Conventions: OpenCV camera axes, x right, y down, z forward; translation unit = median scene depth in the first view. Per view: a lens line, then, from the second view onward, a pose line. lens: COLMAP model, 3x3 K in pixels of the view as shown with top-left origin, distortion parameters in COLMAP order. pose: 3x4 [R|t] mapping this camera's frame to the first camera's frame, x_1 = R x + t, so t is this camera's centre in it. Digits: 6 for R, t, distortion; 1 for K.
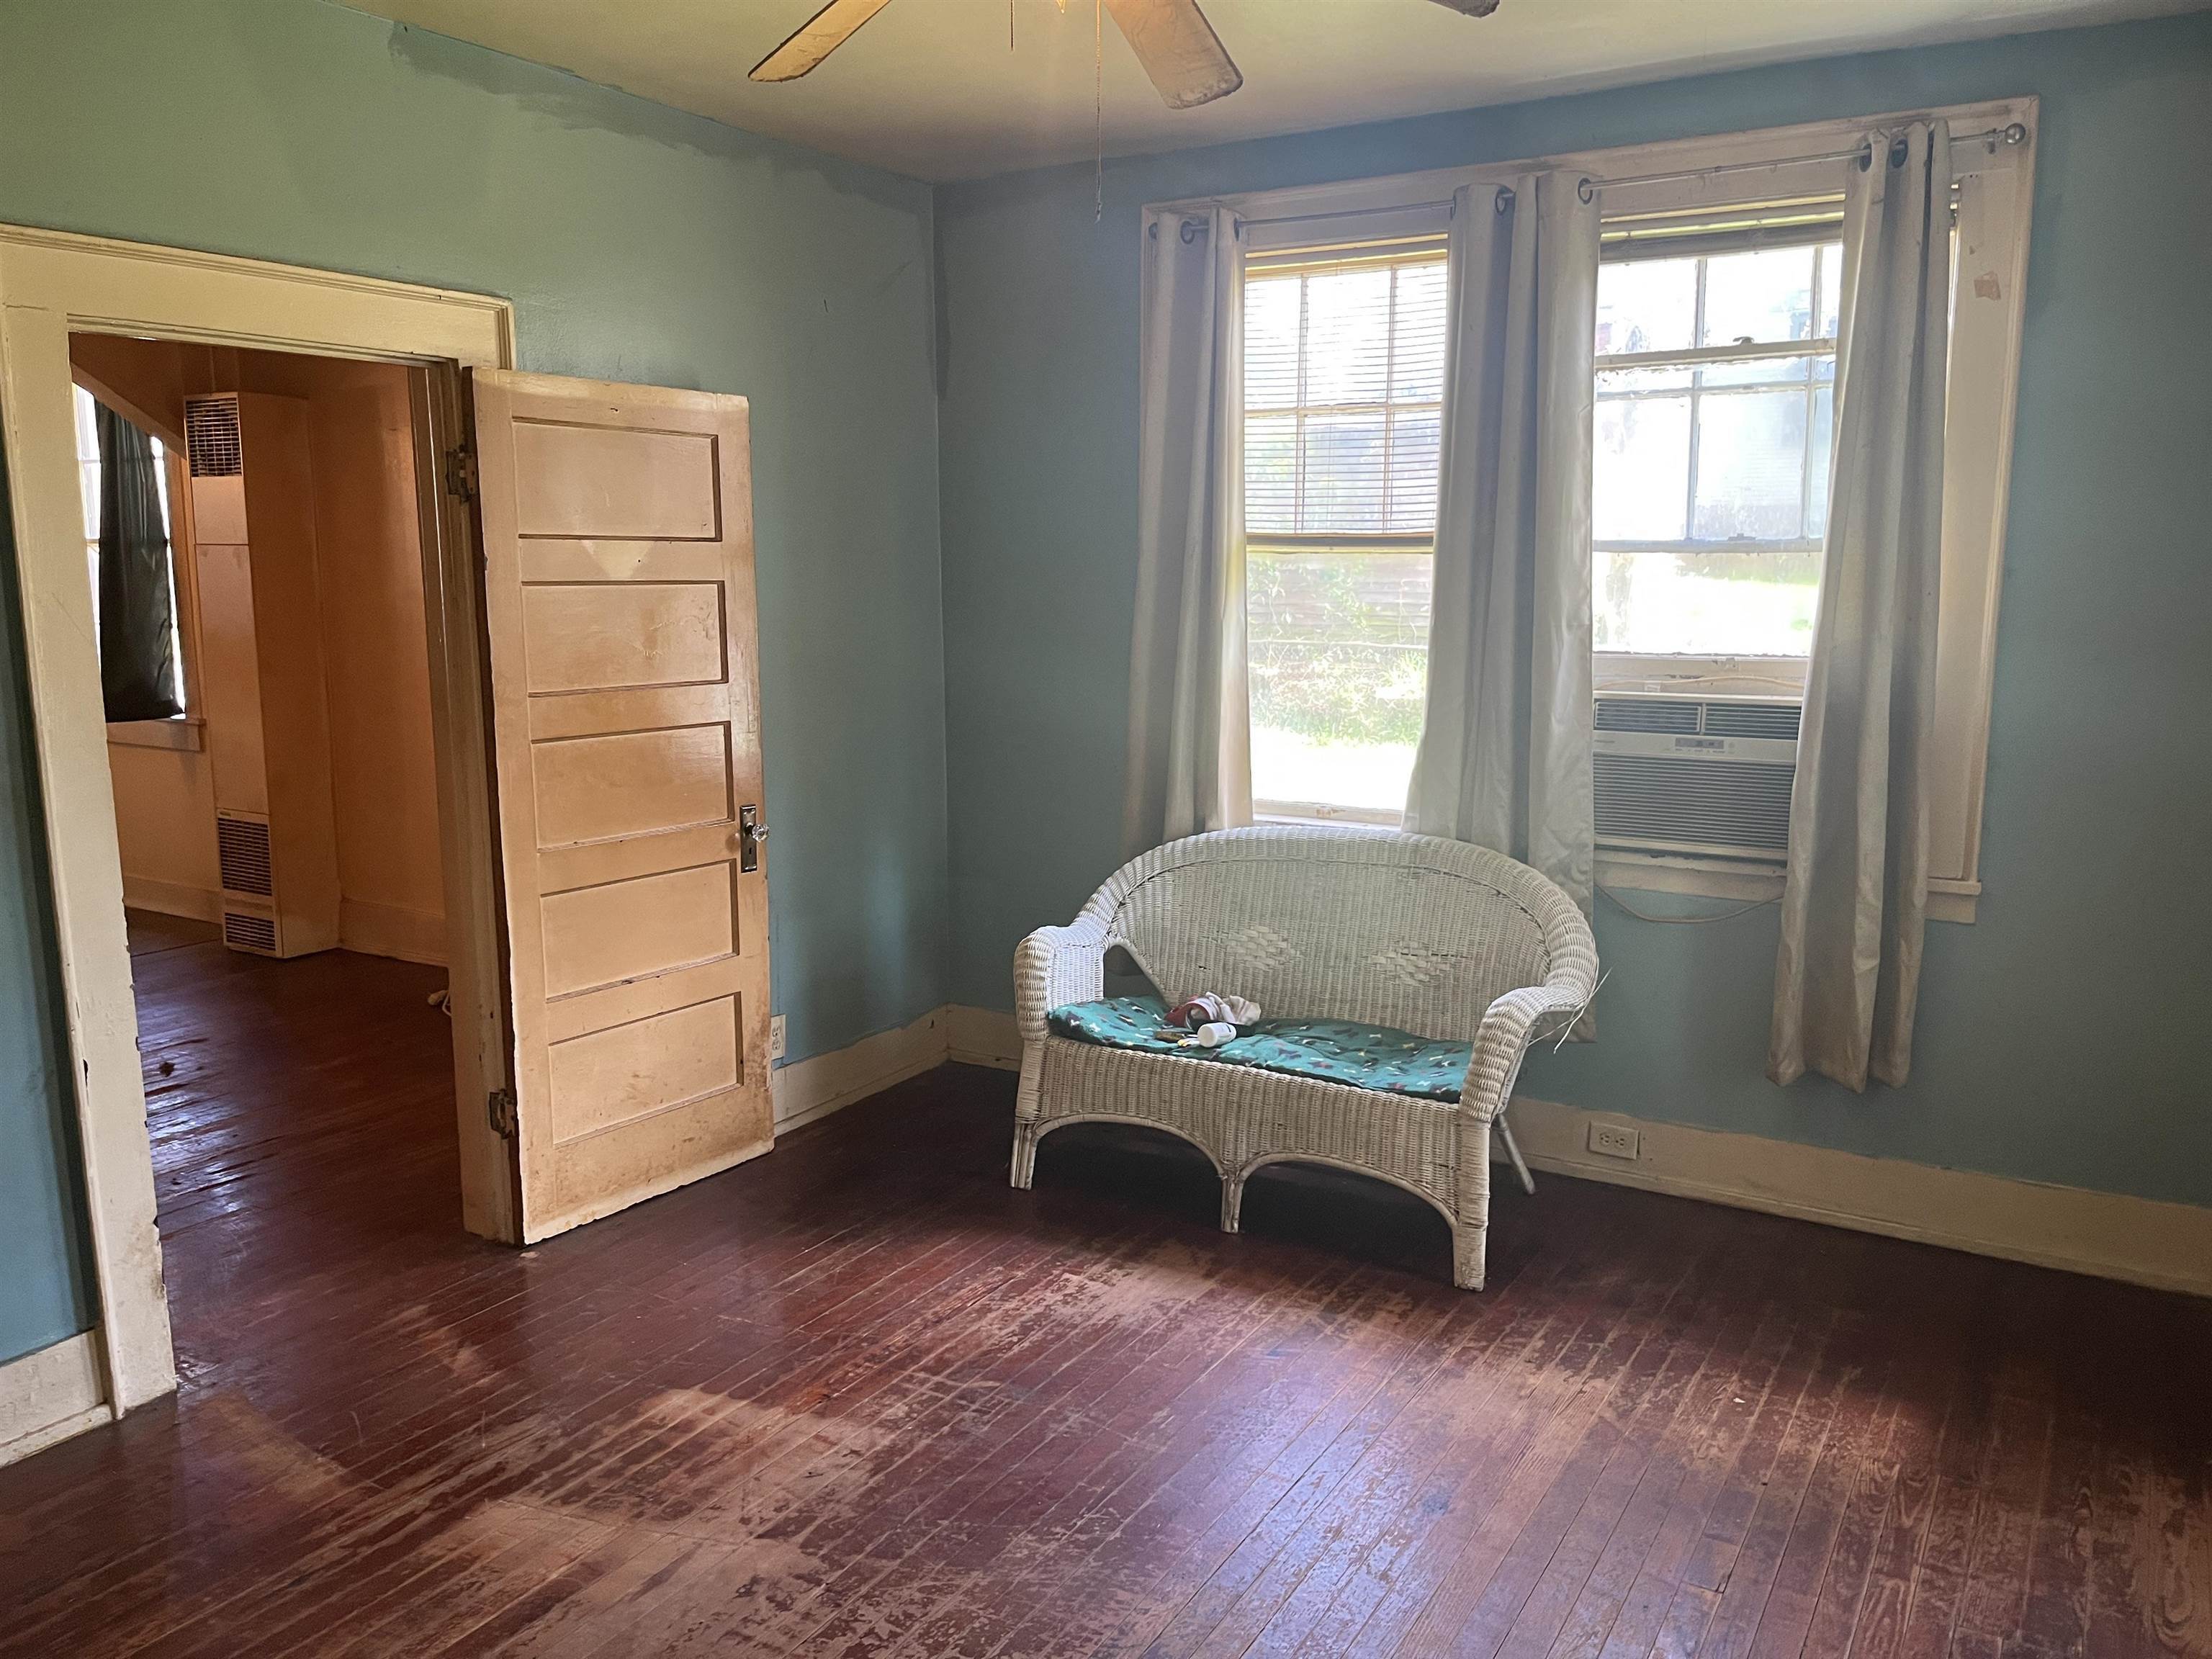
lens RADIAL K [[1673.0, 0, 1110.4], [0, 1673.0, 840.6], [0, 0, 1]] dist [0.032524, -0.013026]
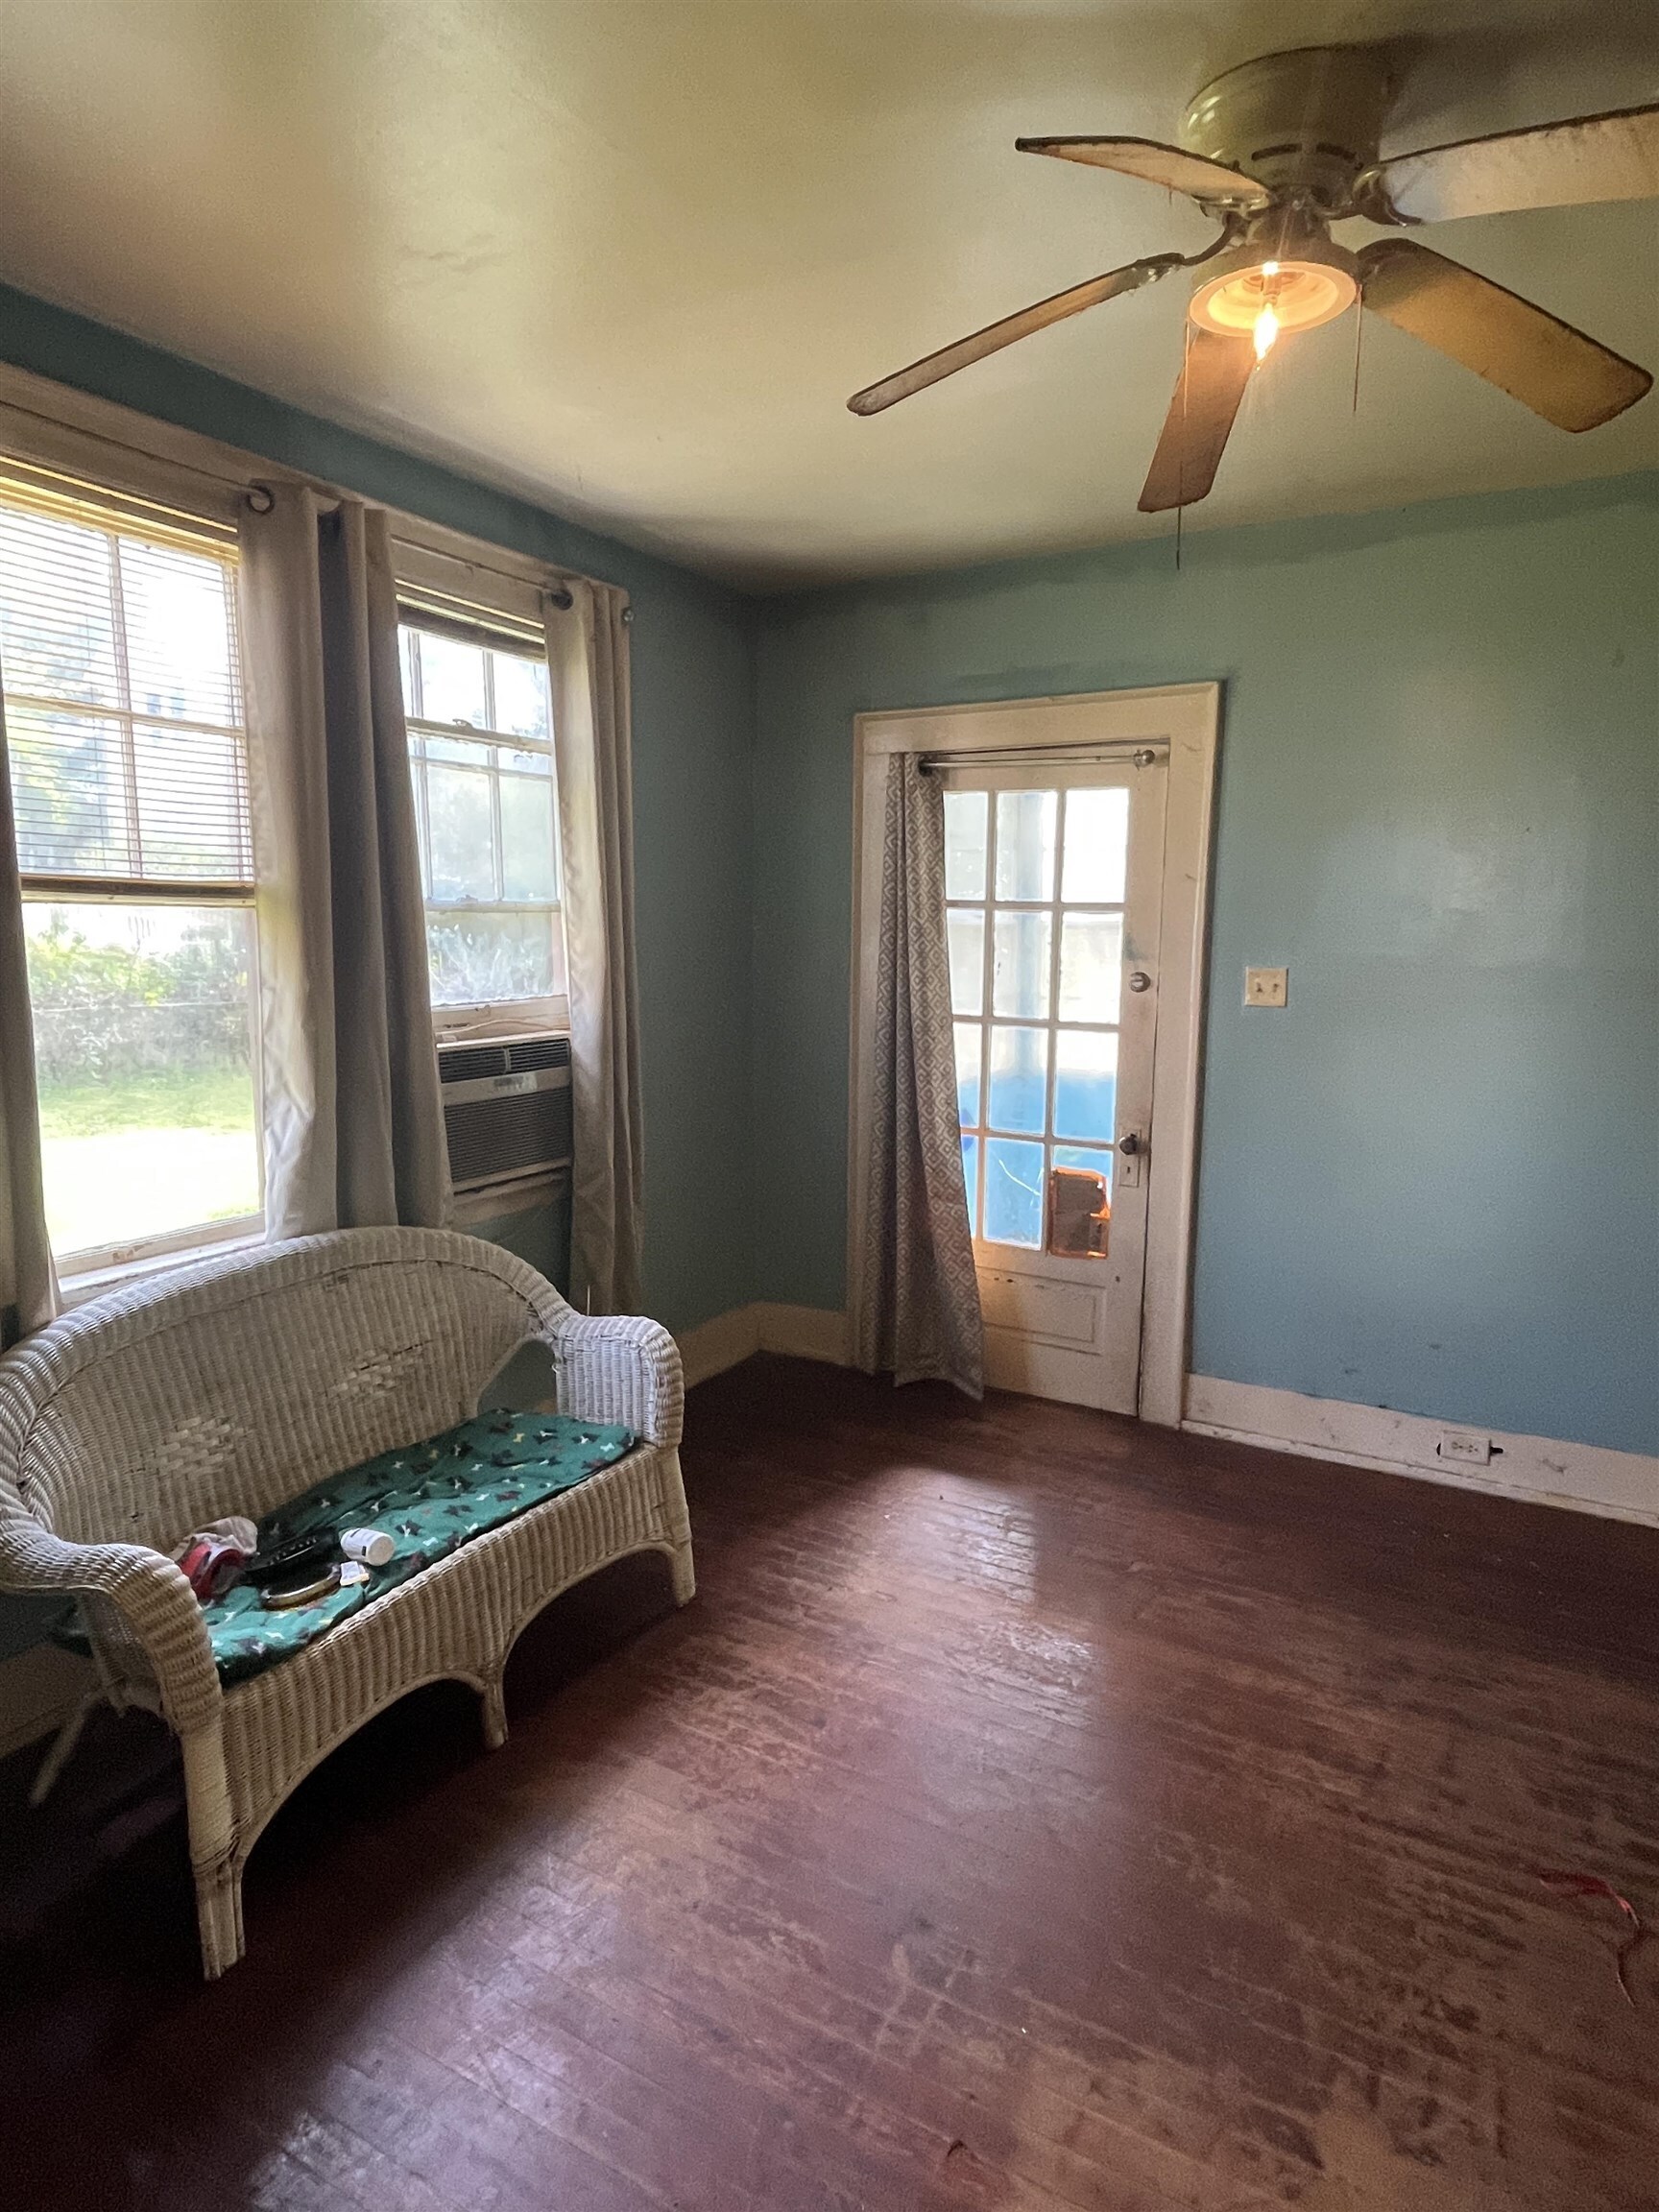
lens RADIAL K [[1268.3, 0, 830.4], [0, 1268.3, 1102.6], [0, 0, 1]] dist [0.016922, 0.001131]
pose [[-0.040148, -0.143708, 0.988805, -0.517001], [0.149426, 0.977611, 0.148149, -0.142570], [-0.987958, 0.153701, -0.017776, 0.825307]]
